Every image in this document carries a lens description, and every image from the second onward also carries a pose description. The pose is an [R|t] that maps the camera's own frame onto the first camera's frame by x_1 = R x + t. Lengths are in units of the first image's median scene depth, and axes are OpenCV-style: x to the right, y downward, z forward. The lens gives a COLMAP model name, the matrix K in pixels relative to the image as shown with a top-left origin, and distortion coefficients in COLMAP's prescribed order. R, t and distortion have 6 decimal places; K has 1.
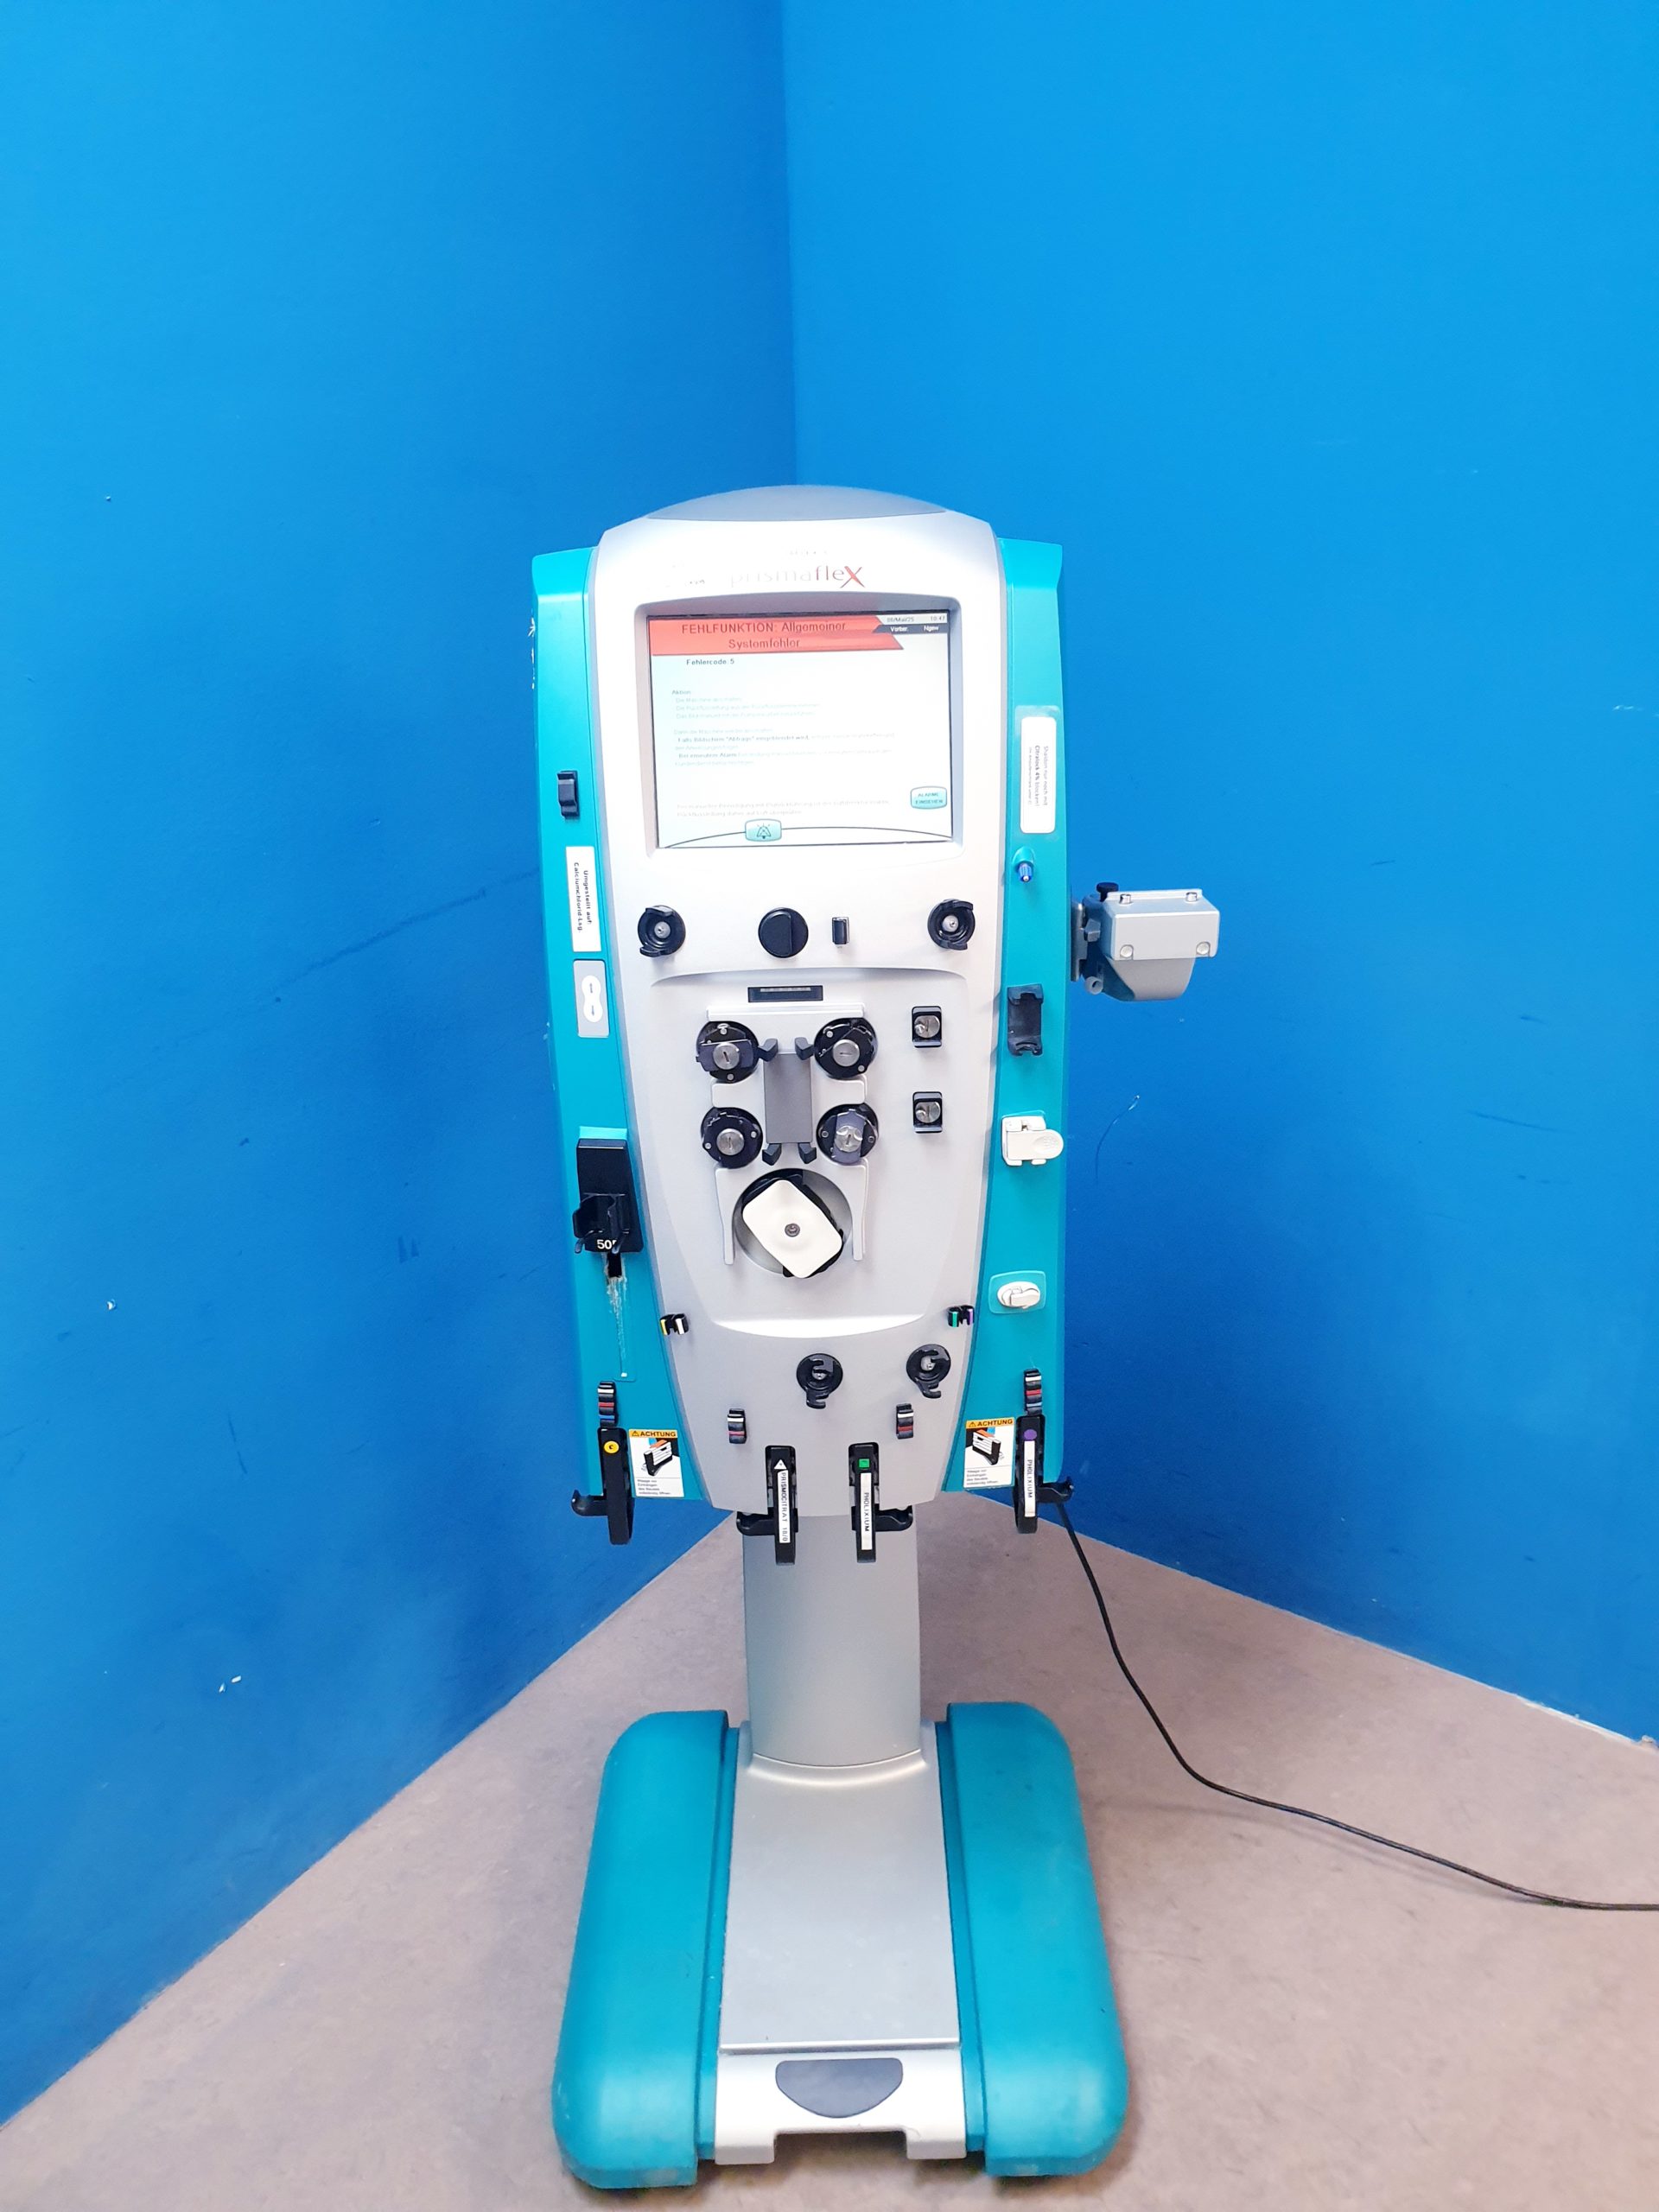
lens RADIAL K [[1676.1, 0, 864.4], [0, 1676.1, 1084.4], [0, 0, 1]] dist [0.174692, -0.435284]
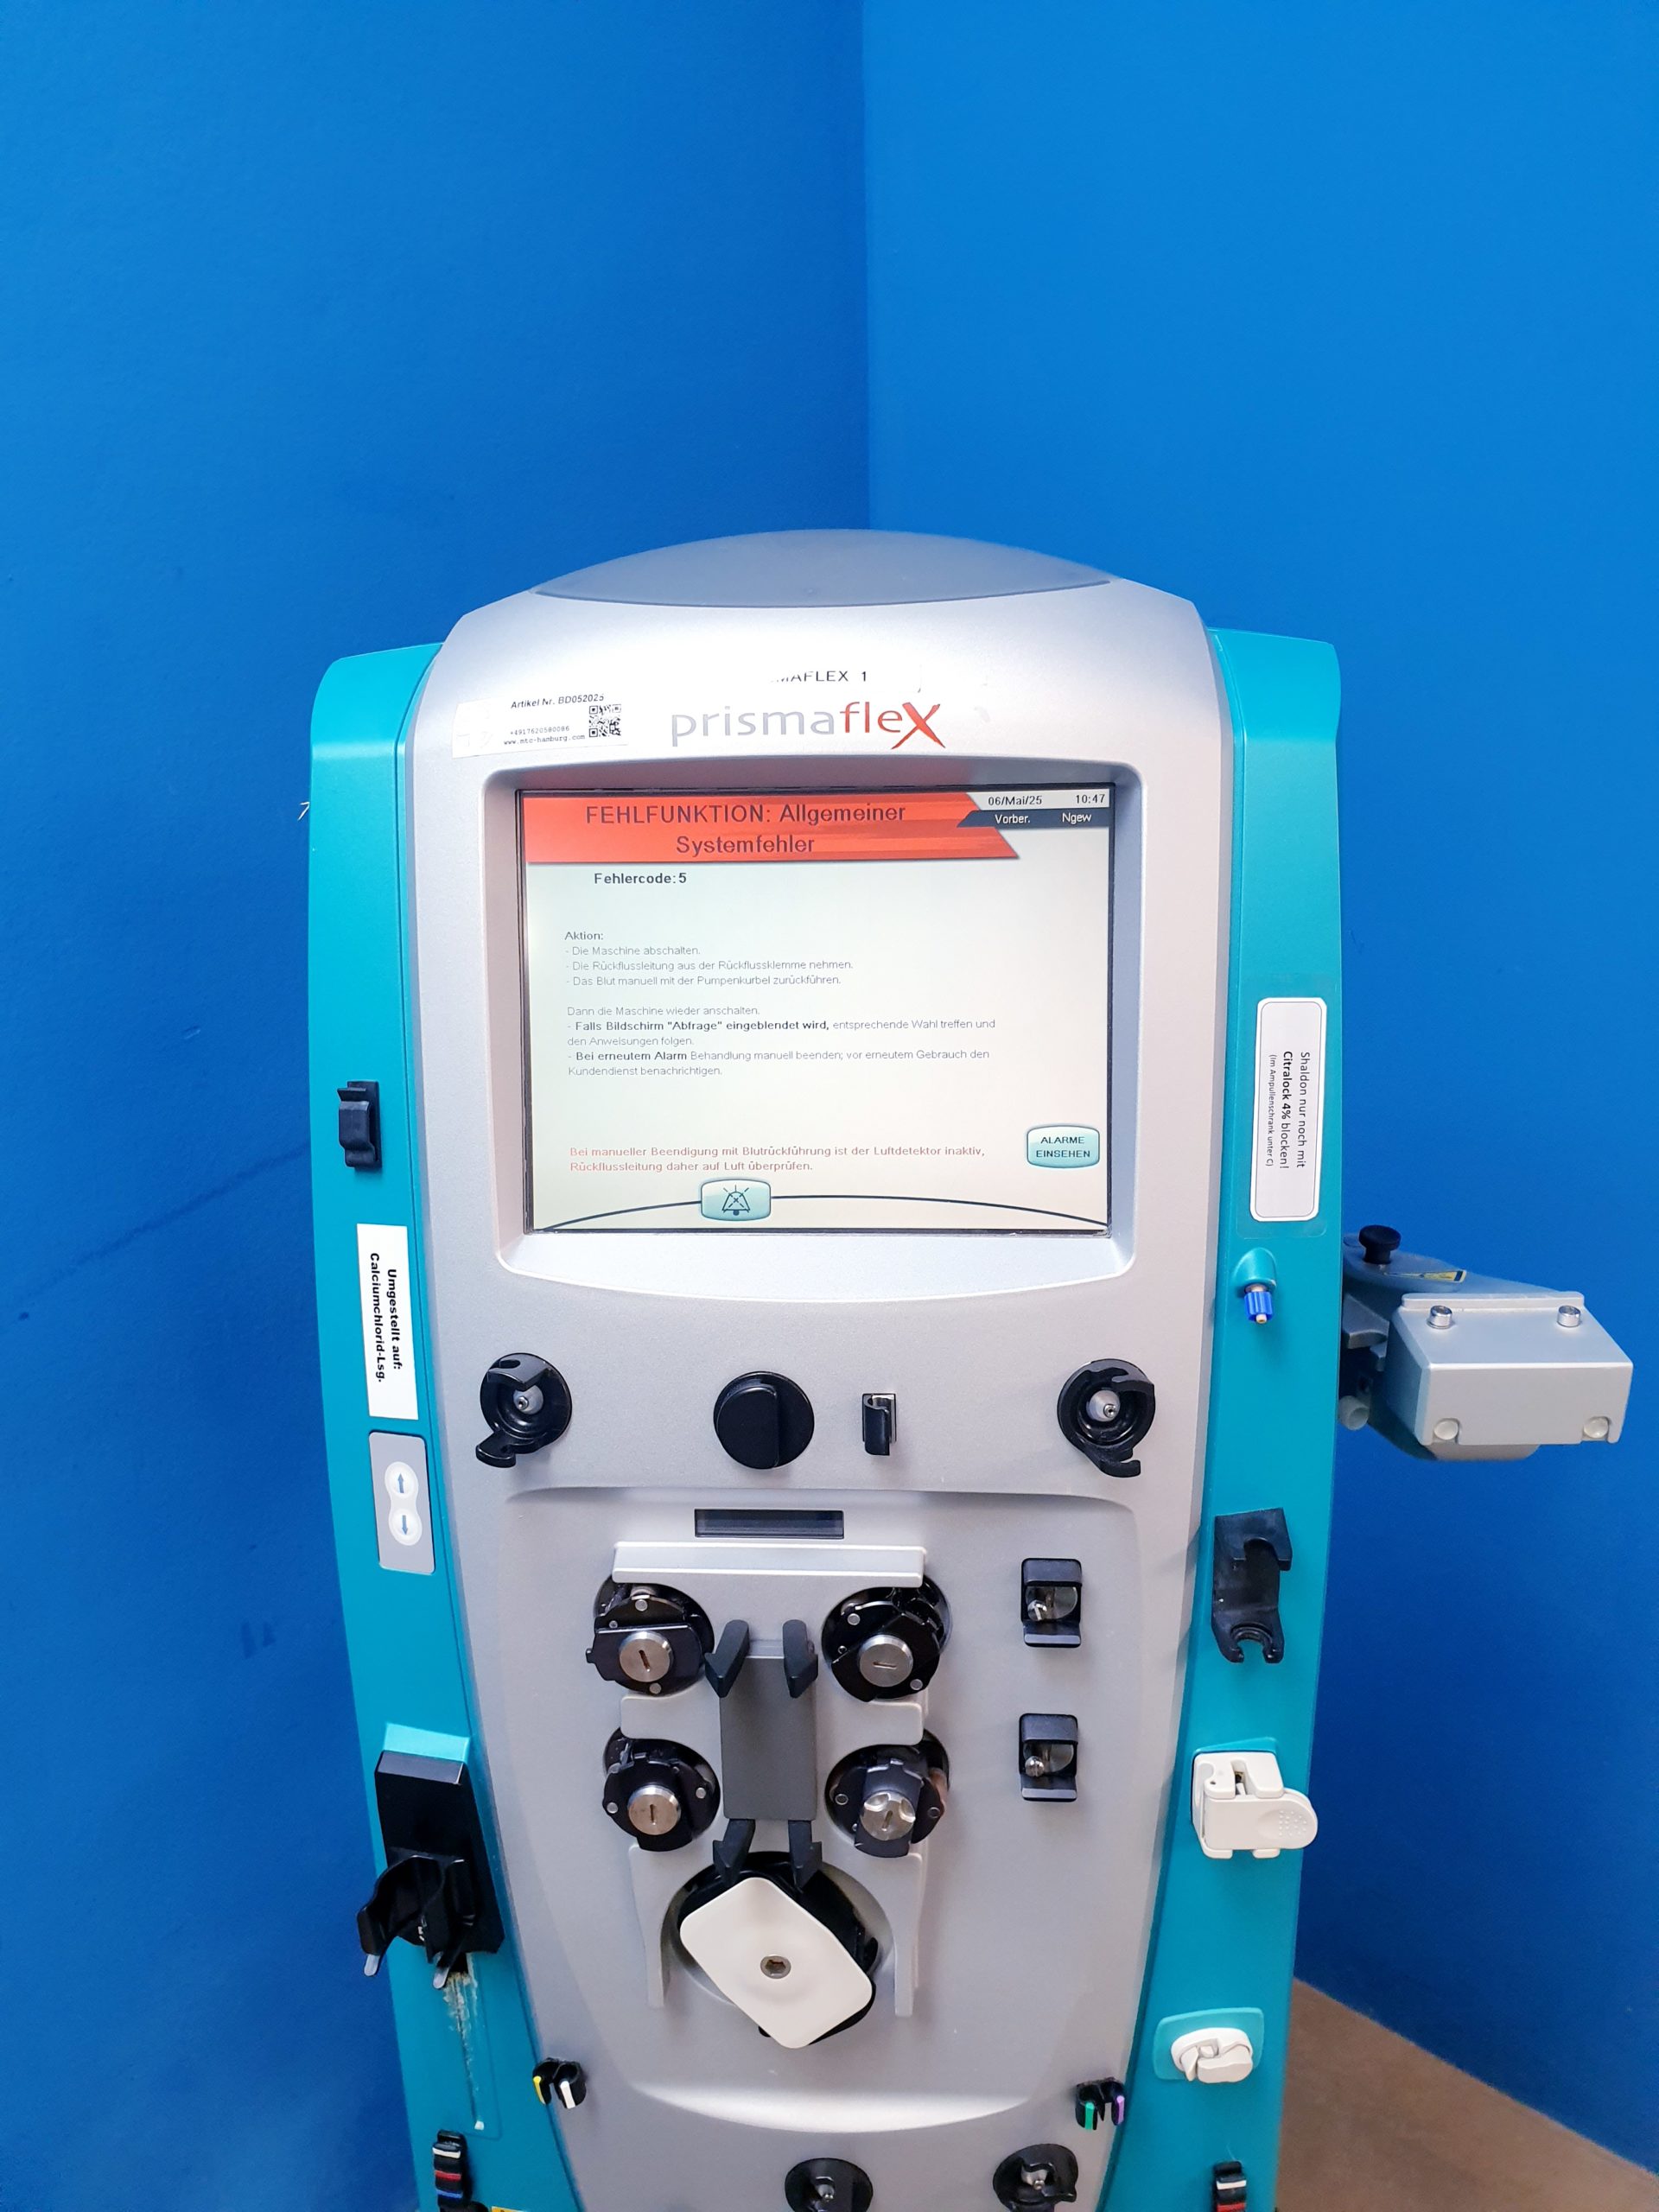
lens RADIAL K [[1679.1, 0, 831.6], [0, 1679.1, 1080.4], [0, 0, 1]] dist [0.203157, -0.445157]
pose [[0.996910, 0.024353, -0.074678, 0.006363], [-0.024912, 0.999668, -0.006552, -0.182734], [0.074494, 0.008392, 0.997186, 0.485372]]
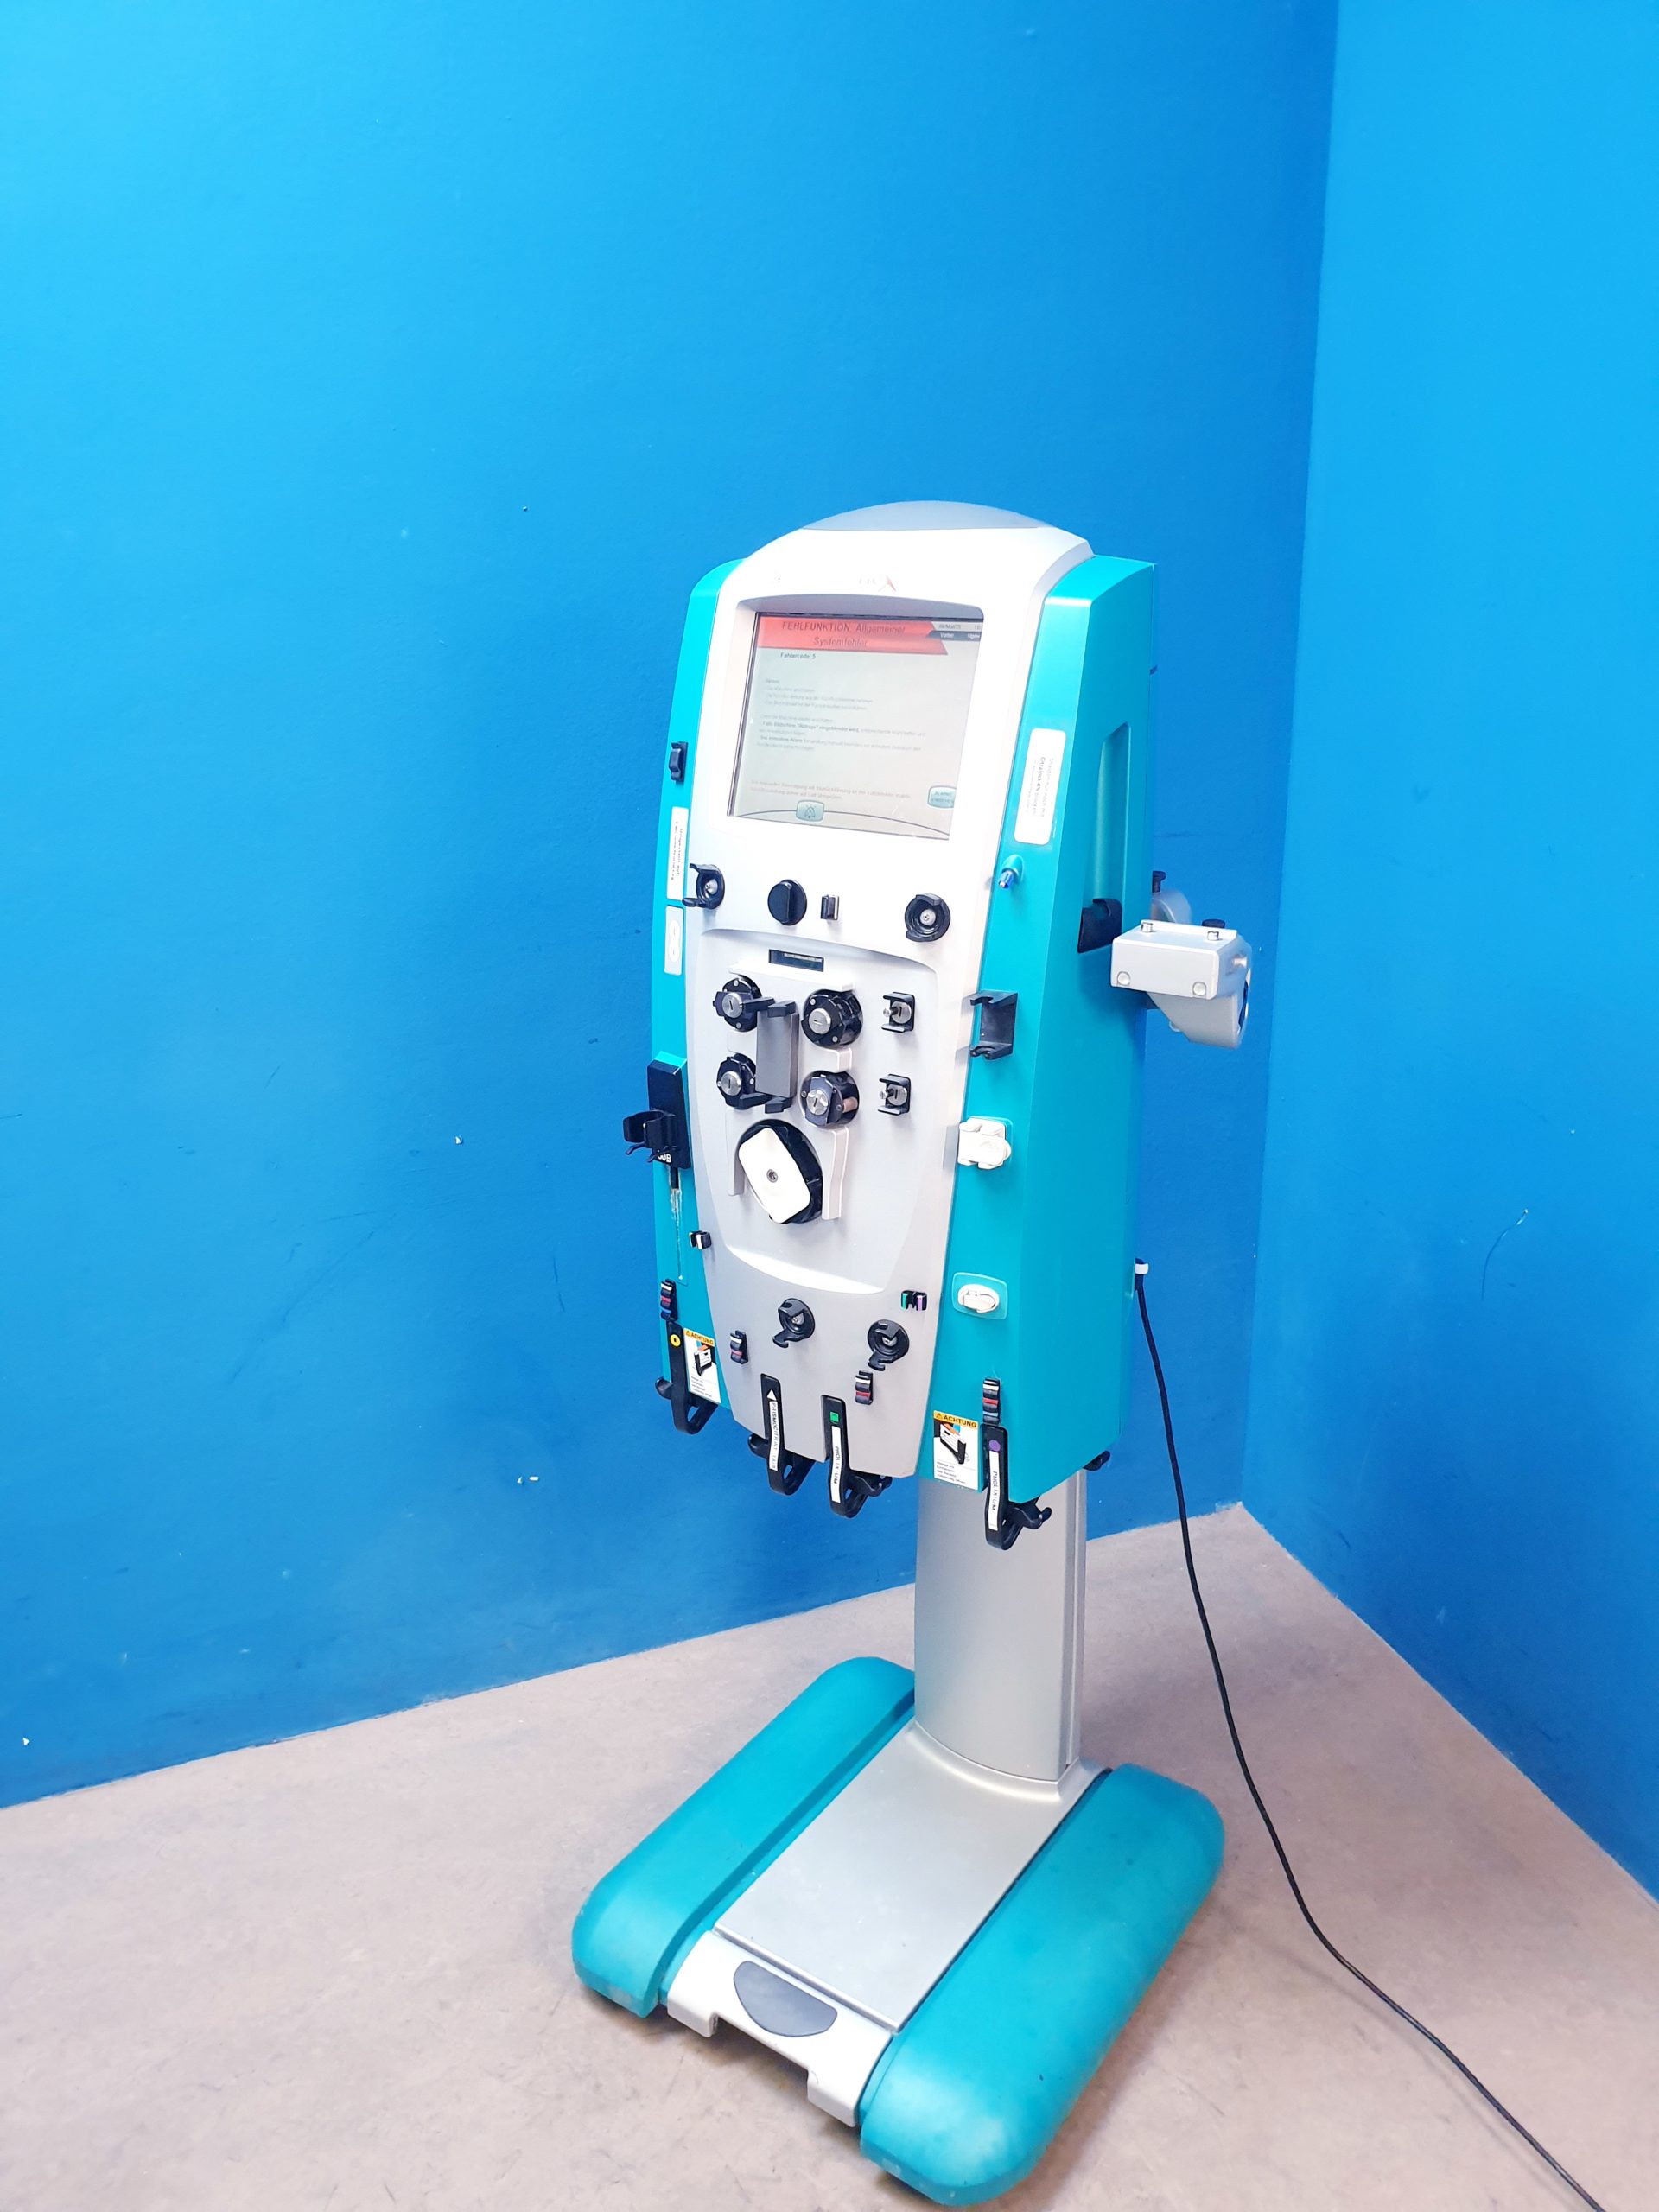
lens RADIAL K [[1698.6, 0, 847.7], [0, 1698.6, 1106.3], [0, 0, 1]] dist [0.154379, -0.467791]
pose [[0.813548, 0.202127, -0.545237, 0.597595], [-0.213528, 0.975981, 0.043205, -0.015924], [0.540874, 0.081275, 0.837168, 0.097054]]
